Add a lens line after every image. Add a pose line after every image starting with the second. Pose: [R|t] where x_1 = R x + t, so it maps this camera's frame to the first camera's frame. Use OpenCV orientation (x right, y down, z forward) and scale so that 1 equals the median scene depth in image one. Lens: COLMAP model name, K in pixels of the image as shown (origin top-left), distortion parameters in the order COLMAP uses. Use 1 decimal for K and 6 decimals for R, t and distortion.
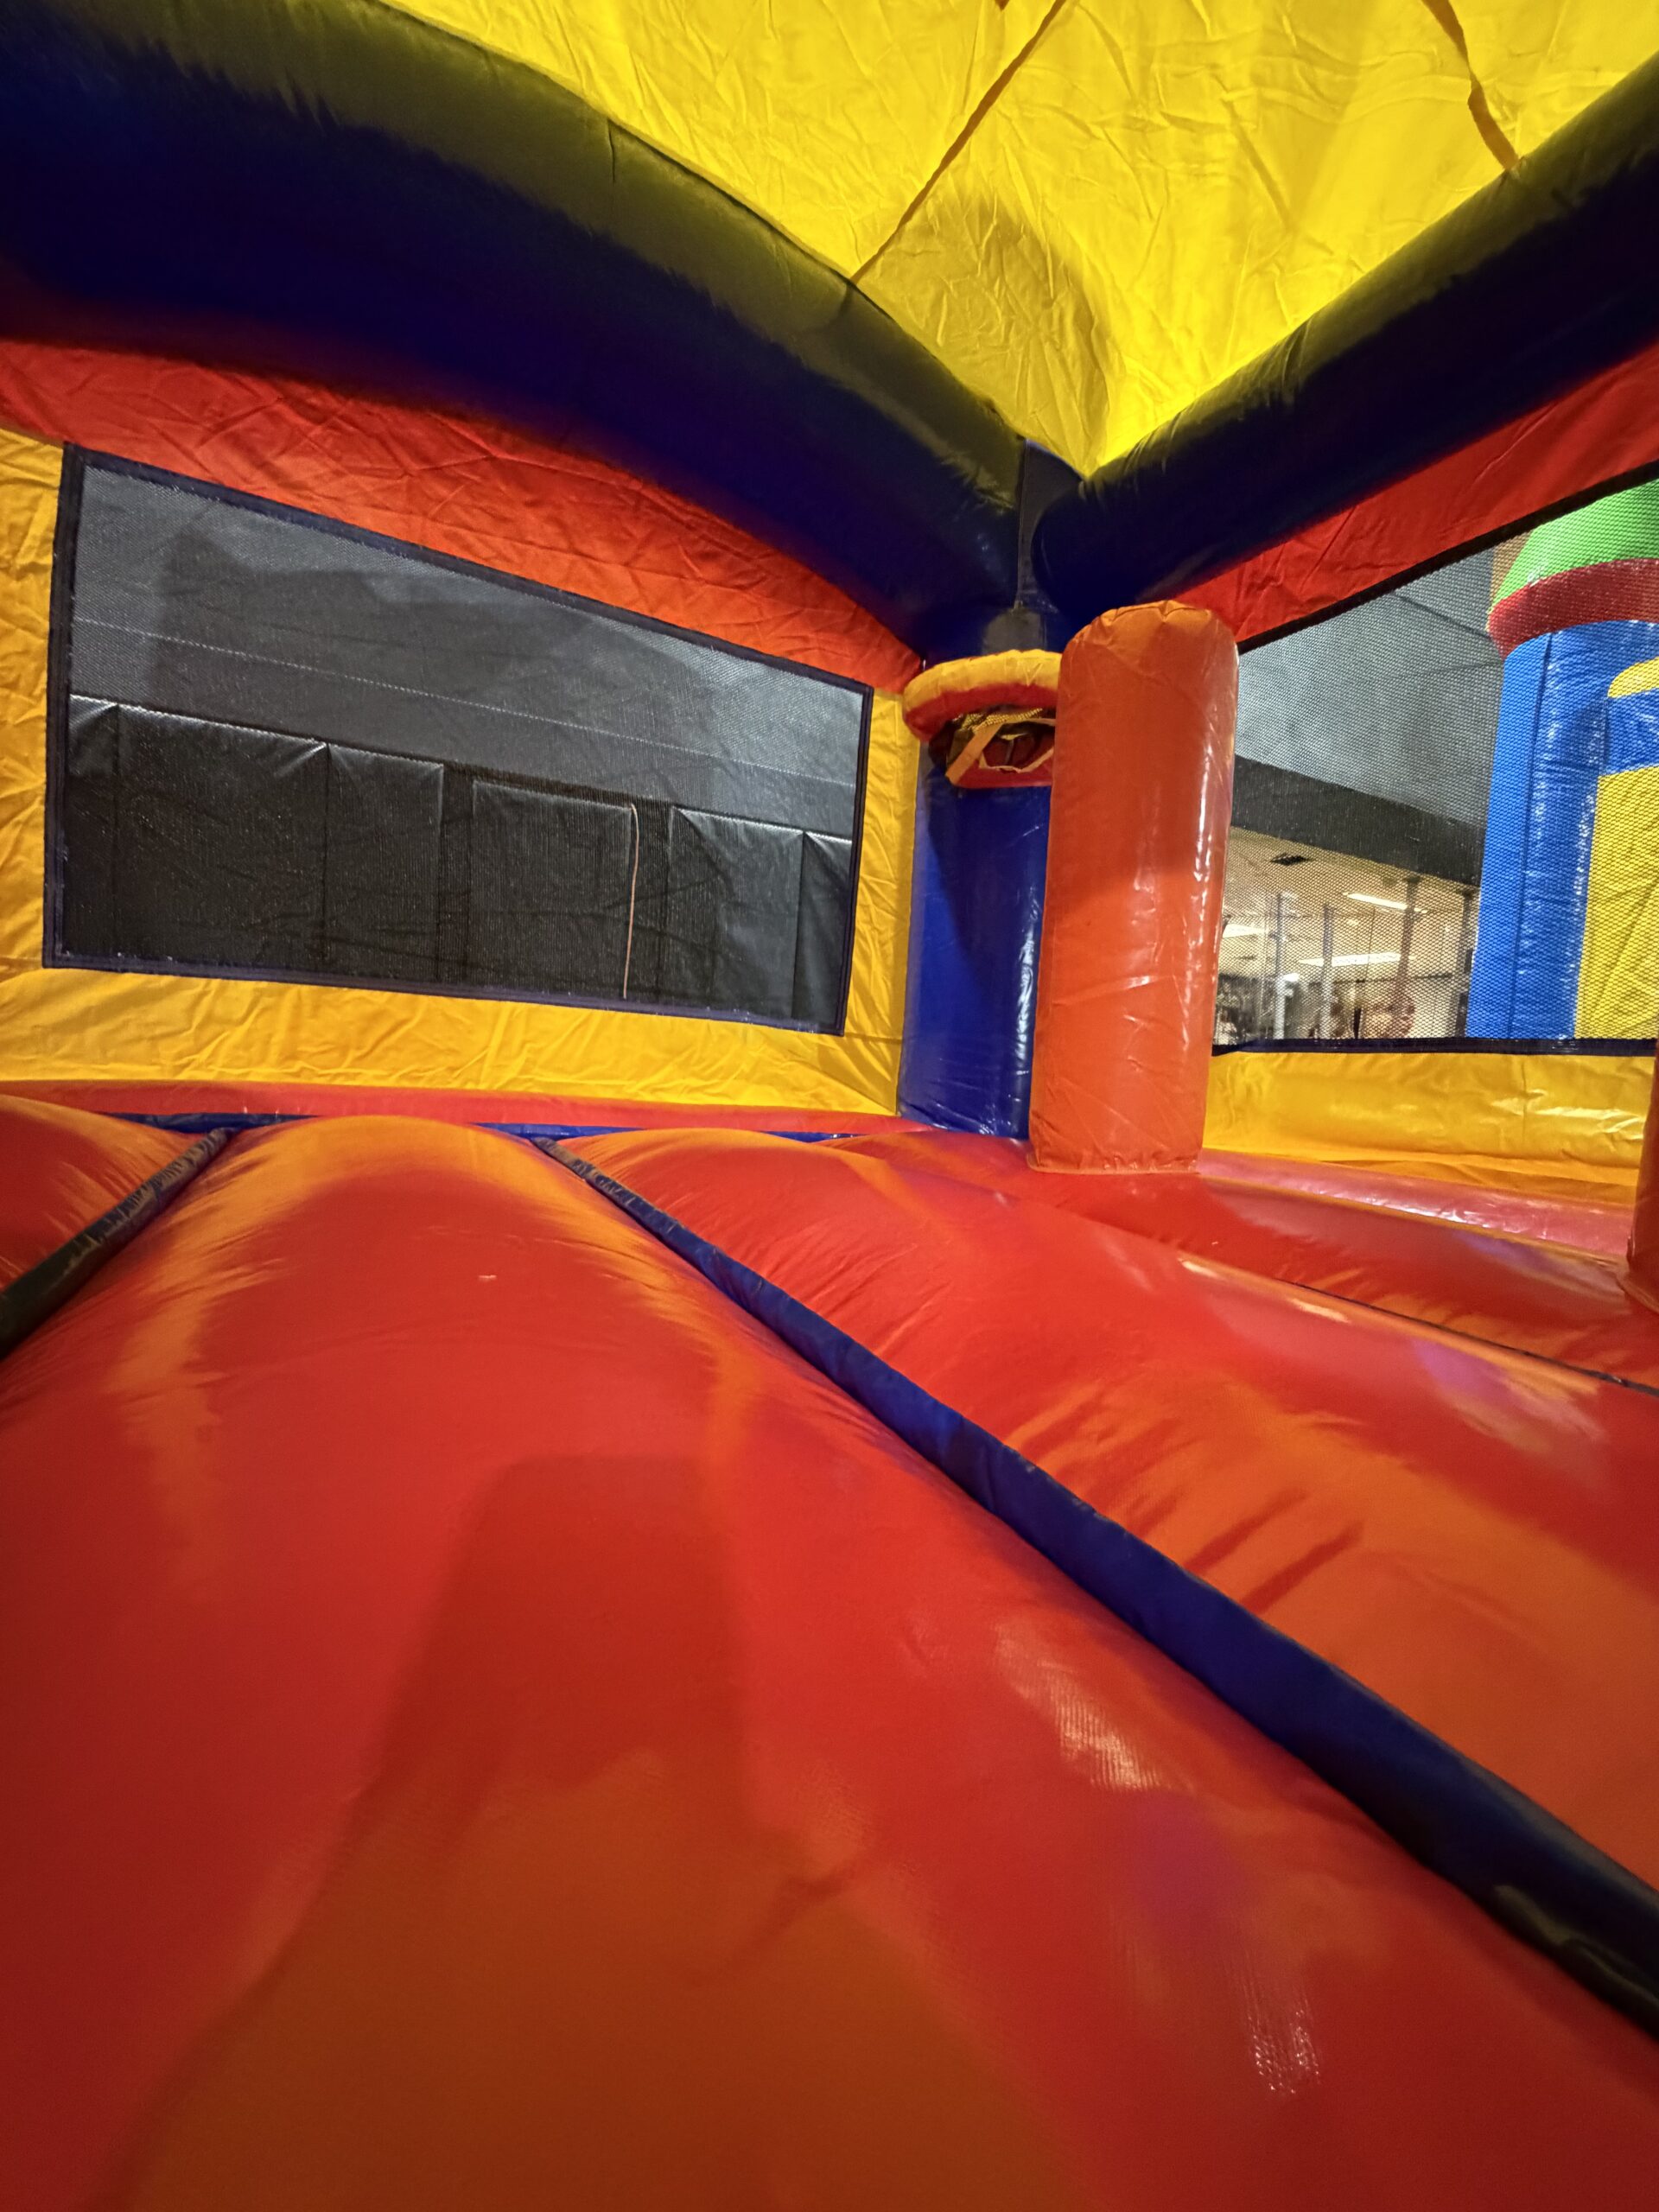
lens RADIAL K [[887.4, 0, 817.6], [0, 887.4, 1105.8], [0, 0, 1]] dist [0.001439, -0.000175]
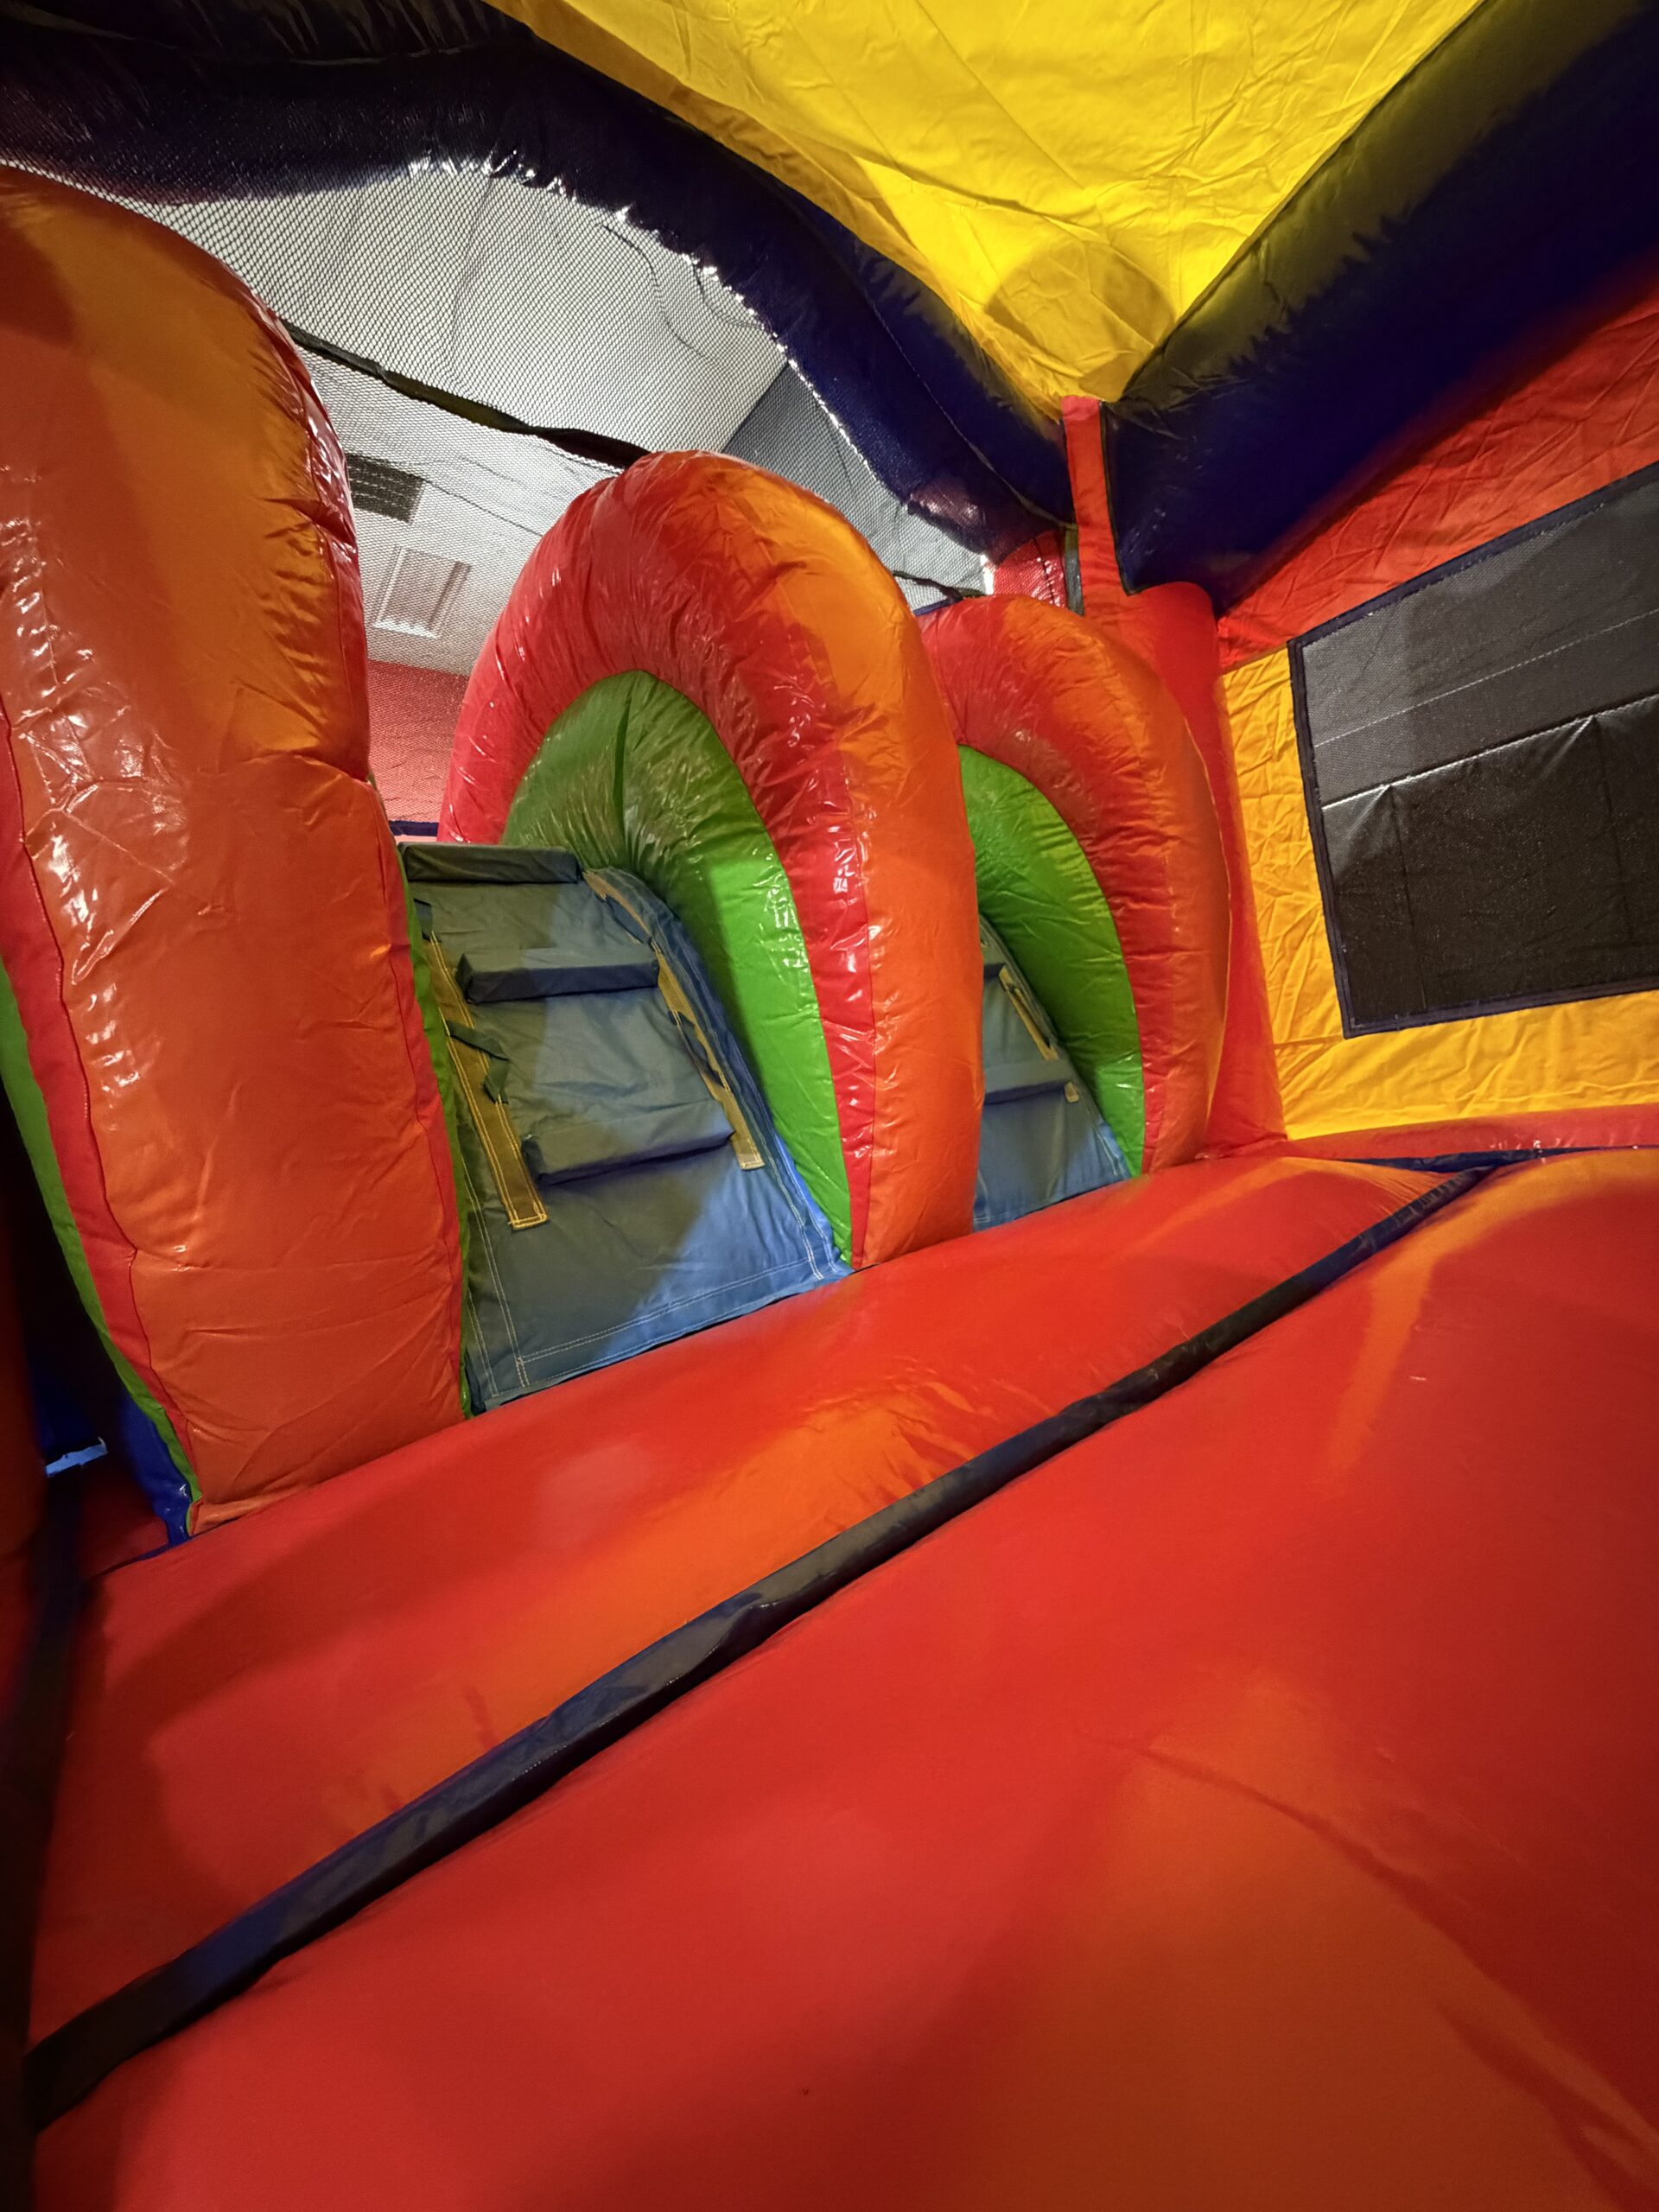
lens RADIAL K [[887.4, 0, 825.2], [0, 887.4, 1102.4], [0, 0, 1]] dist [0.001439, -0.000175]
pose [[0.200259, -0.101883, -0.974431, 0.199489], [0.119320, 0.989711, -0.078959, -0.052458], [0.972450, -0.100457, 0.210356, 0.000251]]
